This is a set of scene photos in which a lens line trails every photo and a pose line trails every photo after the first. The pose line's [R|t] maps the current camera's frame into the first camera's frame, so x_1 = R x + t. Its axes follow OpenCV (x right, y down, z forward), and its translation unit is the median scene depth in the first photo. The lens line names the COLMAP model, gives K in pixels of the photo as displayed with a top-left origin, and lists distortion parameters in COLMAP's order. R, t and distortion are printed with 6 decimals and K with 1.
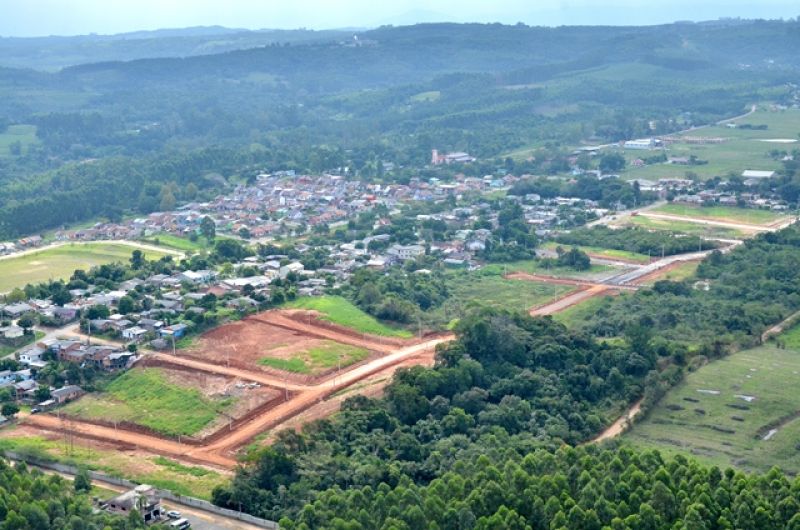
lens RADIAL K [[1246.6, 0, 400.0], [0, 1246.6, 265.0], [0, 0, 1]] dist [-0.039464, 0.085627]
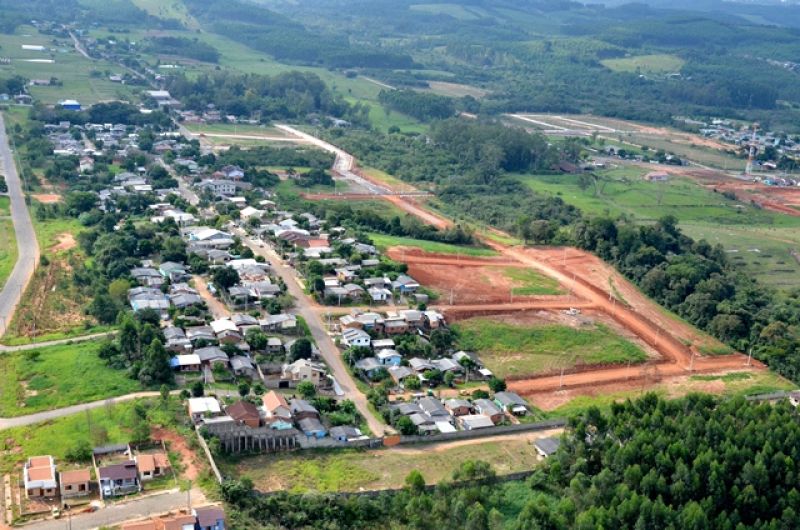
lens RADIAL K [[1037.4, 0, 400.0], [0, 1037.4, 265.0], [0, 0, 1]] dist [-0.033921, 0.066677]
pose [[0.544557, -0.167808, 0.821765, -0.840213], [0.077518, 0.985657, 0.149907, -0.084784], [-0.835134, -0.017931, 0.549755, 0.529373]]
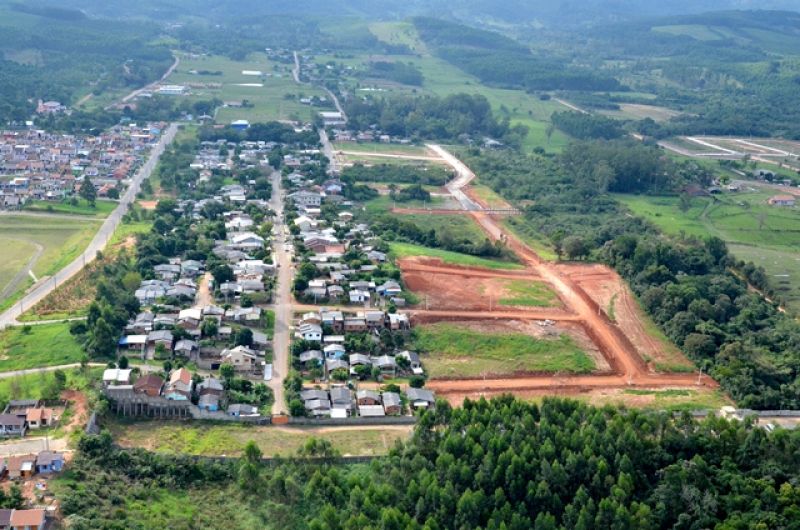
lens RADIAL K [[1037.4, 0, 400.0], [0, 1037.4, 265.0], [0, 0, 1]] dist [-0.033921, 0.066677]
pose [[0.745780, -0.124398, 0.654474, -0.738342], [0.069837, 0.991597, 0.108896, -0.062913], [-0.662521, -0.035506, 0.748201, 0.313094]]
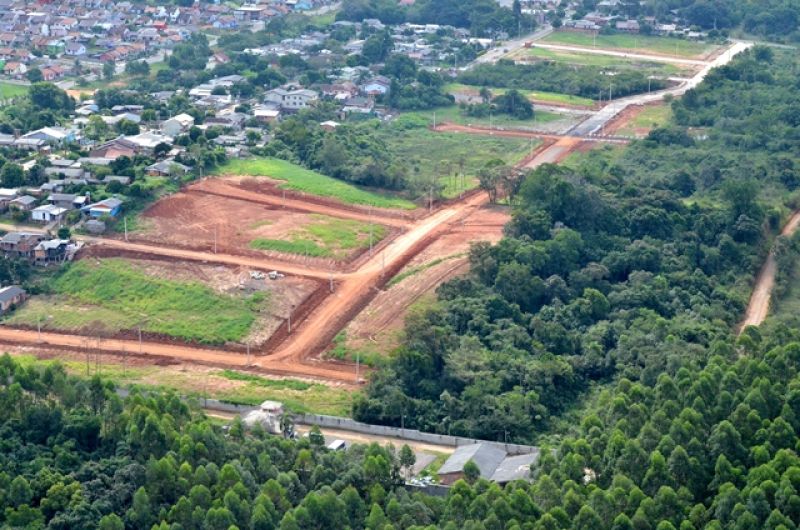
lens RADIAL K [[1785.9, 0, 380.5], [0, 1785.9, 264.8], [0, 0, 1]] dist [-0.020492, 0.027968]
pose [[0.968058, -0.038529, 0.247749, -0.276617], [0.019239, 0.996624, 0.079815, 0.005618], [-0.249988, -0.072499, 0.965531, -0.041317]]
